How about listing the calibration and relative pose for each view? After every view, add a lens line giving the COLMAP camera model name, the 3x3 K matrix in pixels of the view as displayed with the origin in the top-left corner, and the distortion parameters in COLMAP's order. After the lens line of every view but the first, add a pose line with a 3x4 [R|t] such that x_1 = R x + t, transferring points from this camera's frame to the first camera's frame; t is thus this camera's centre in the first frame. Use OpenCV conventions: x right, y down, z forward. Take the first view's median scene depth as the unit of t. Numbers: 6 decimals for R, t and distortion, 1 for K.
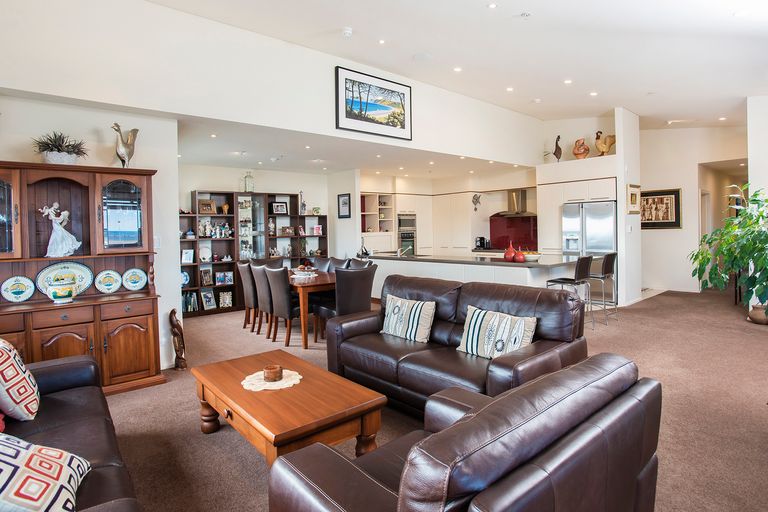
lens RADIAL K [[445.0, 0, 387.1], [0, 445.0, 250.1], [0, 0, 1]] dist [-0.051239, 0.023312]
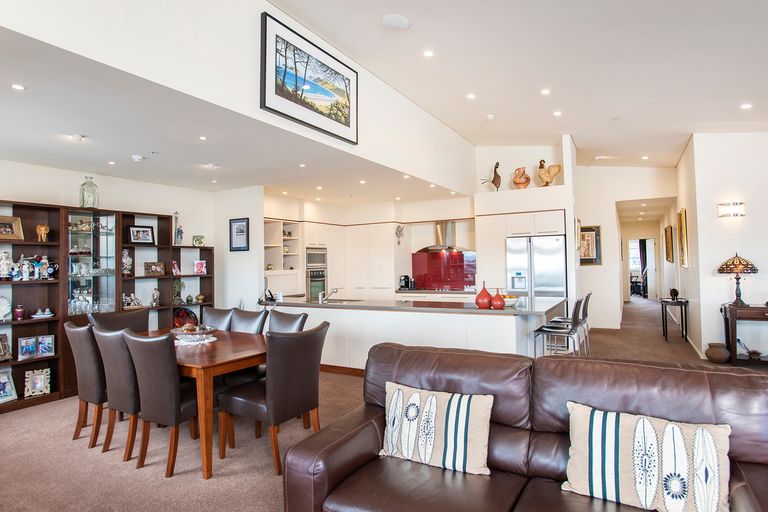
lens RADIAL K [[445.0, 0, 420.9], [0, 445.0, 257.6], [0, 0, 1]] dist [-0.051239, 0.023312]
pose [[0.932776, 0.007234, 0.360384, -0.095842], [0.016278, 0.997933, -0.062163, -0.013256], [-0.360089, 0.063850, 0.930730, 0.261617]]
